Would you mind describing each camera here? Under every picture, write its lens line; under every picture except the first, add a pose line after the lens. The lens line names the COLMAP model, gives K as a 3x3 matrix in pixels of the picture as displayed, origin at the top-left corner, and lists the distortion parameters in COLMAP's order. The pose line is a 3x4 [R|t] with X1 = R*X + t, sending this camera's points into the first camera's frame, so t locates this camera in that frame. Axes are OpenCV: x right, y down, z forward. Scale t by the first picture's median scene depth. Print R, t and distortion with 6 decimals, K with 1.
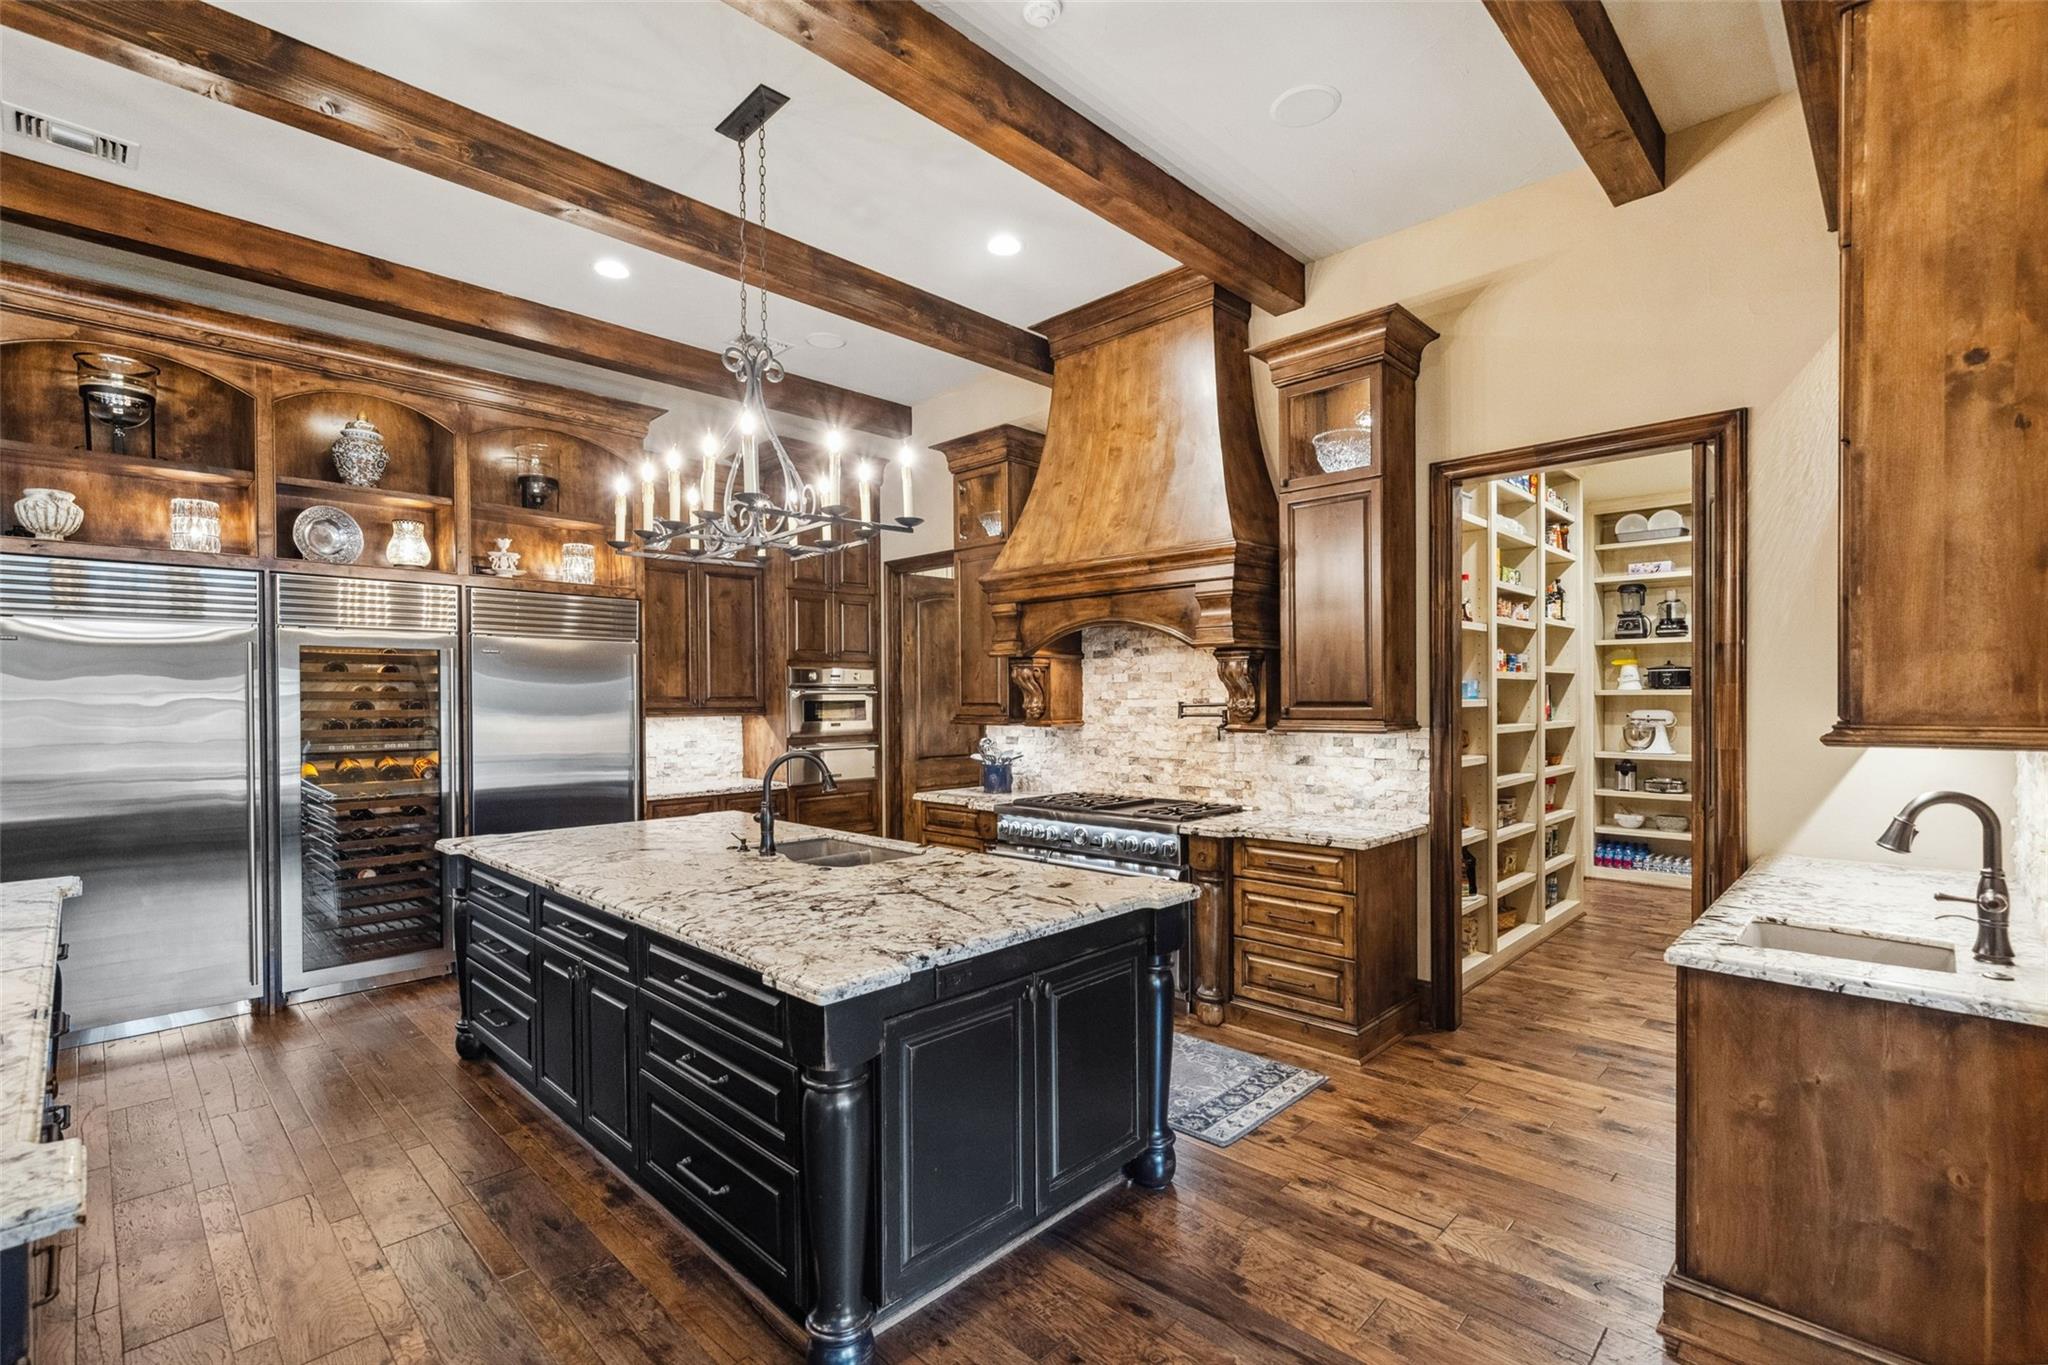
lens RADIAL K [[912.3, 0, 1023.6], [0, 912.3, 695.3], [0, 0, 1]] dist [-0.000596, 0.001325]
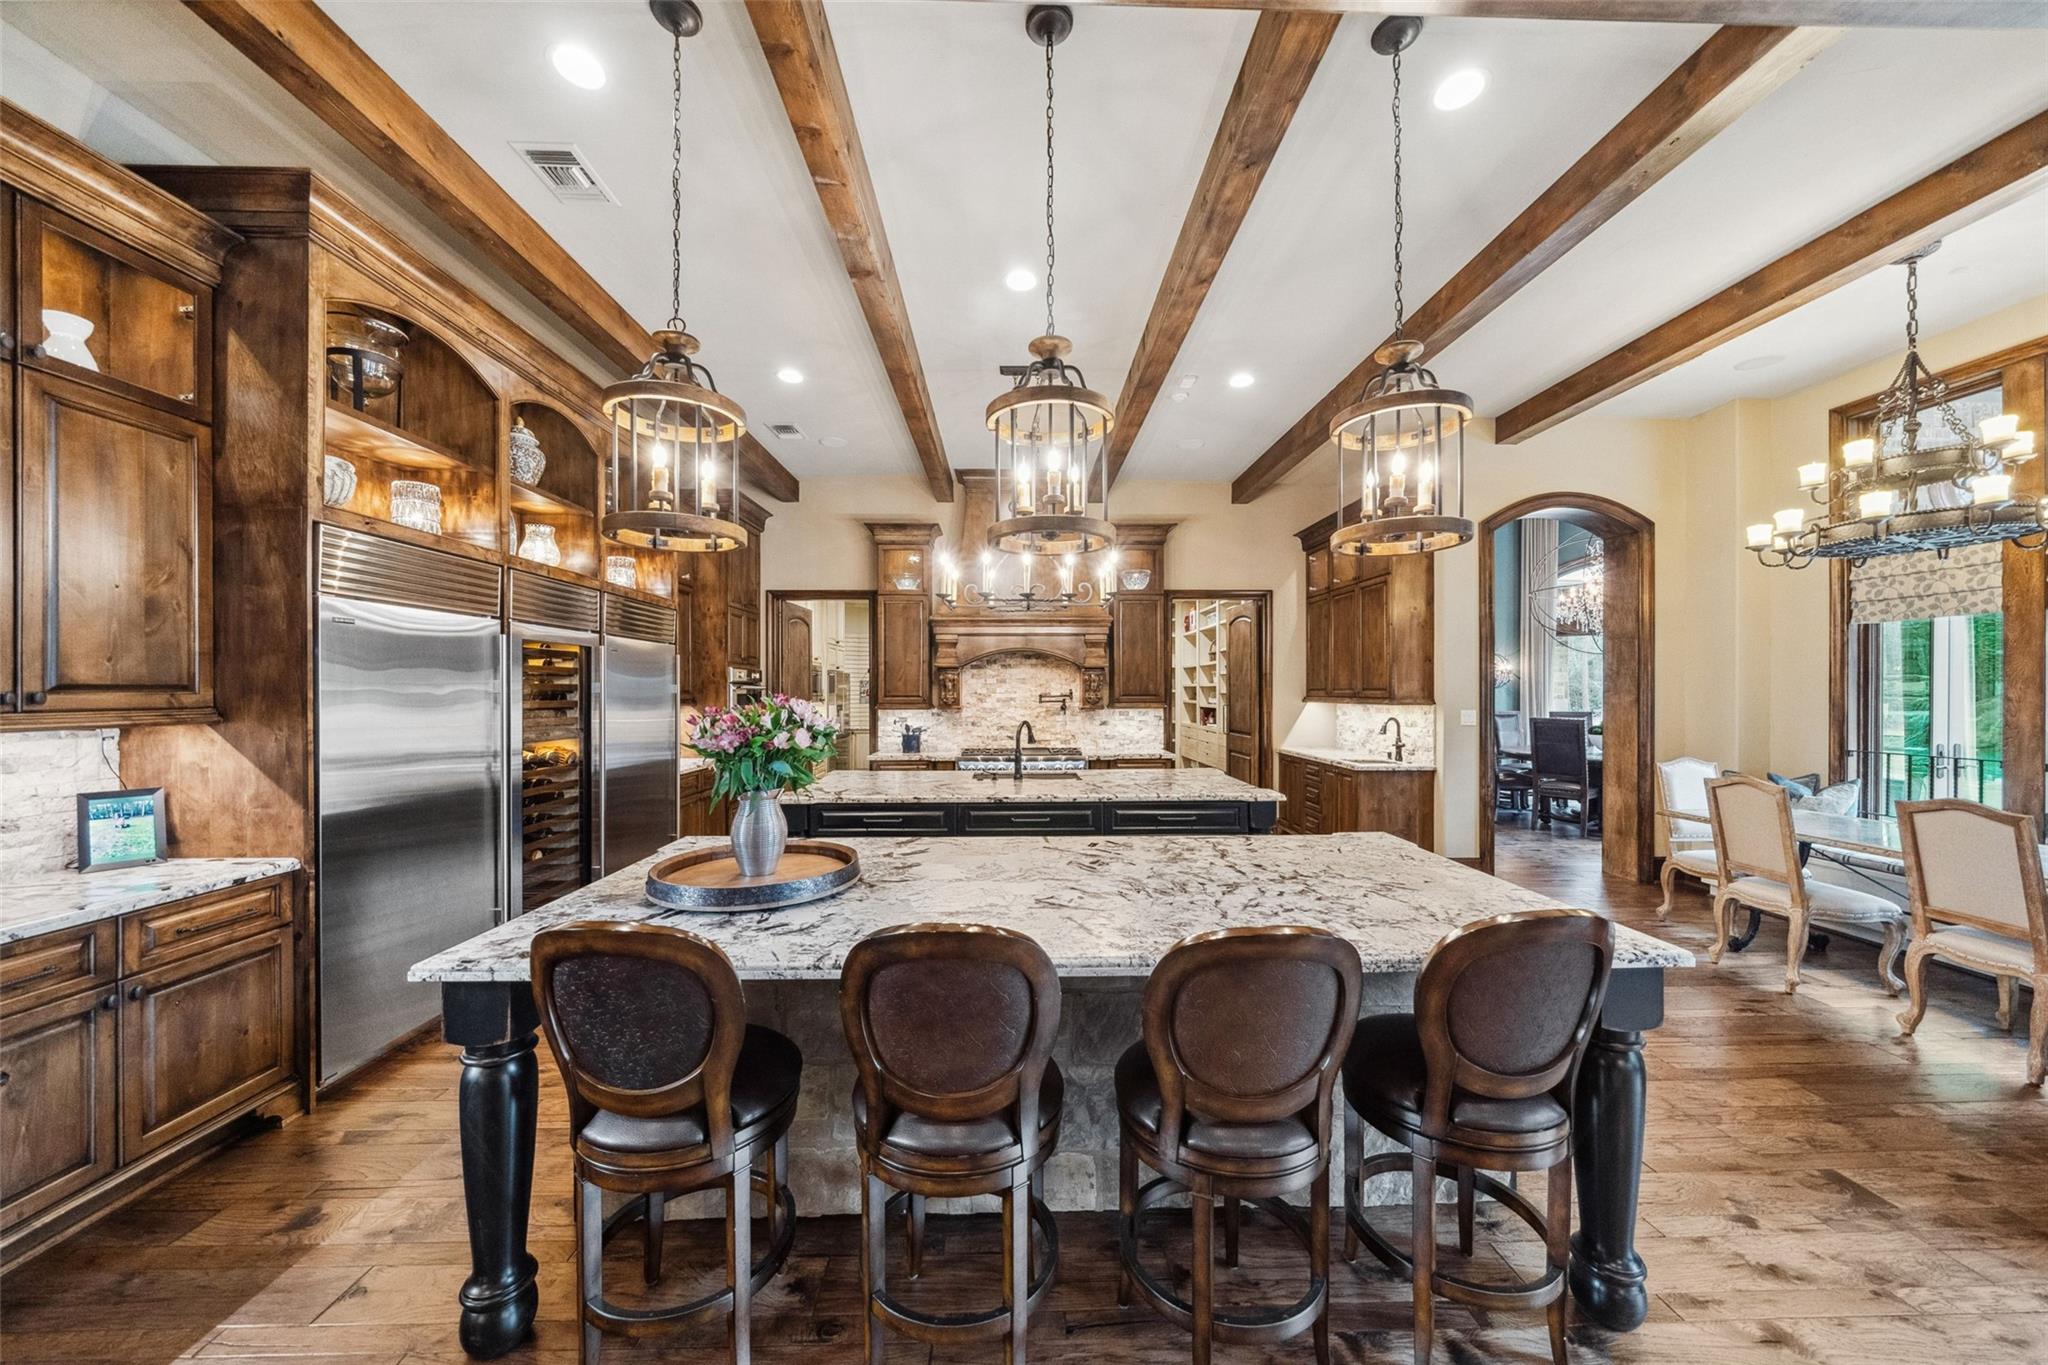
lens RADIAL K [[702.7, 0, 1023.2], [0, 702.7, 682.9], [0, 0, 1]] dist [-0.005633, 0.000185]
pose [[0.699983, 0.013437, 0.714033, -0.924723], [-0.003830, 0.999879, -0.015062, 0.005218], [-0.714149, 0.007809, 0.699950, 0.023896]]
